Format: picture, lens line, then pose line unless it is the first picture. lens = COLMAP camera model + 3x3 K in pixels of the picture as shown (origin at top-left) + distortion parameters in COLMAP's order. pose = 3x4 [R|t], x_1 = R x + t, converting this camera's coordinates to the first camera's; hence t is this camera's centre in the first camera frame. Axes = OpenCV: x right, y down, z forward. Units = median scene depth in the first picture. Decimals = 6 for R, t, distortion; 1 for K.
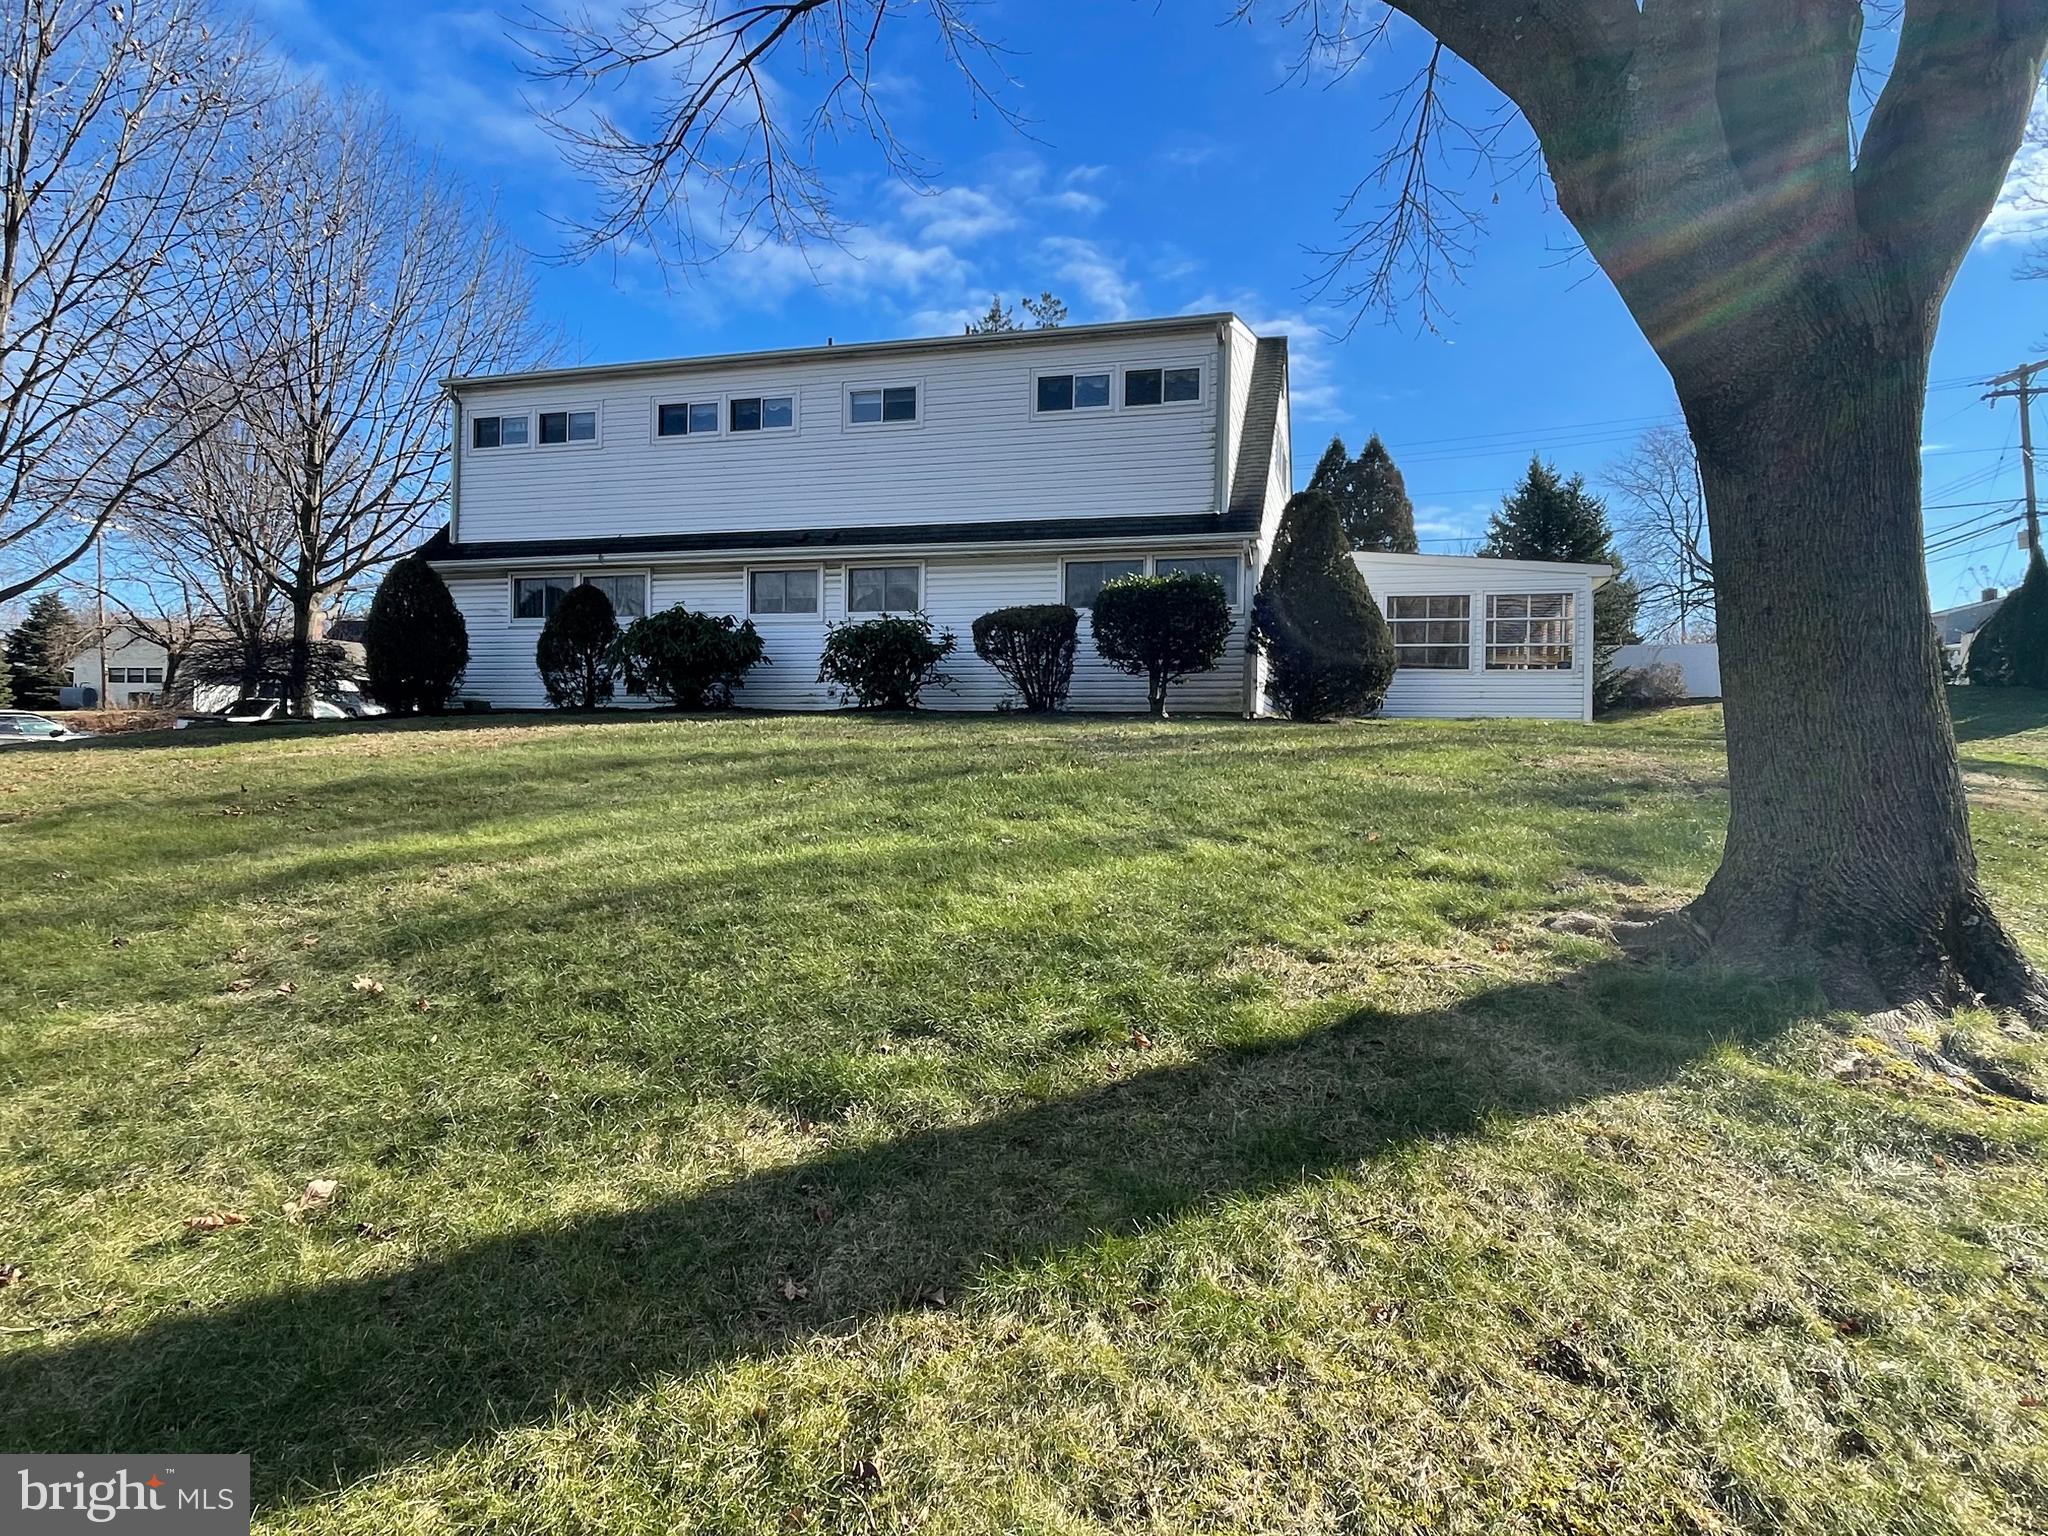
lens RADIAL K [[1524.1, 0, 1023.9], [0, 1524.1, 764.6], [0, 0, 1]] dist [-0.009607, -0.002013]
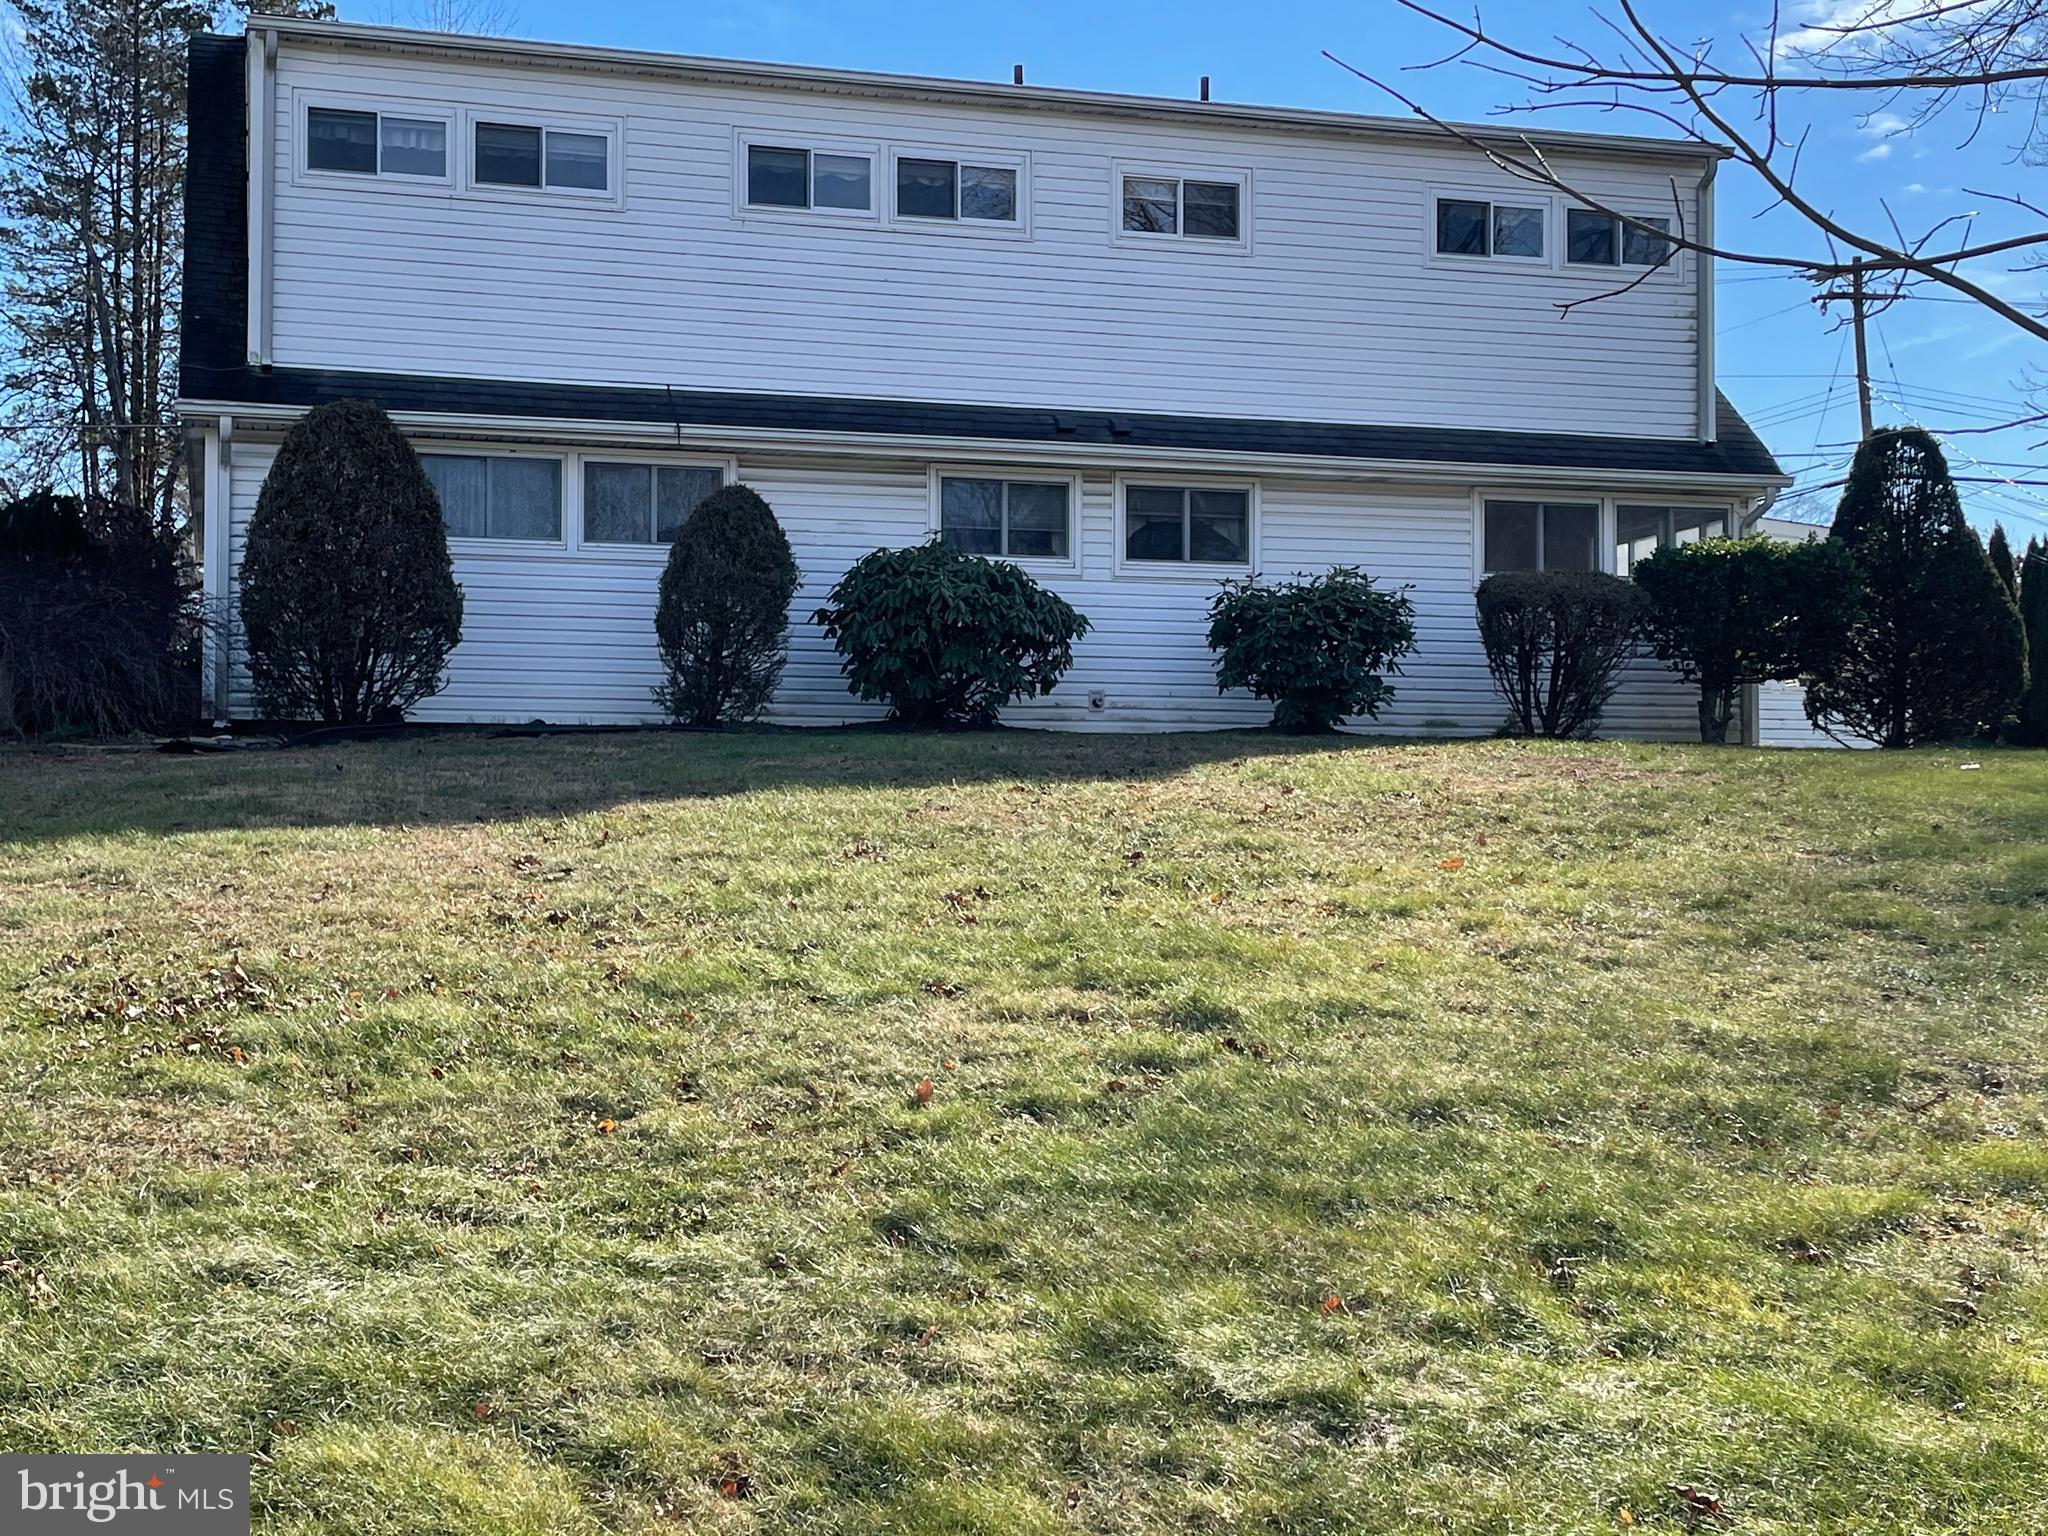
lens RADIAL K [[2619.1, 0, 1023.9], [0, 2619.1, 768.2], [0, 0, 1]] dist [0.078290, 0.000000]
pose [[0.804647, -0.000929, 0.593753, -0.728095], [0.012829, 0.999793, -0.015821, -0.006934], [-0.593615, 0.020348, 0.804492, 0.229418]]
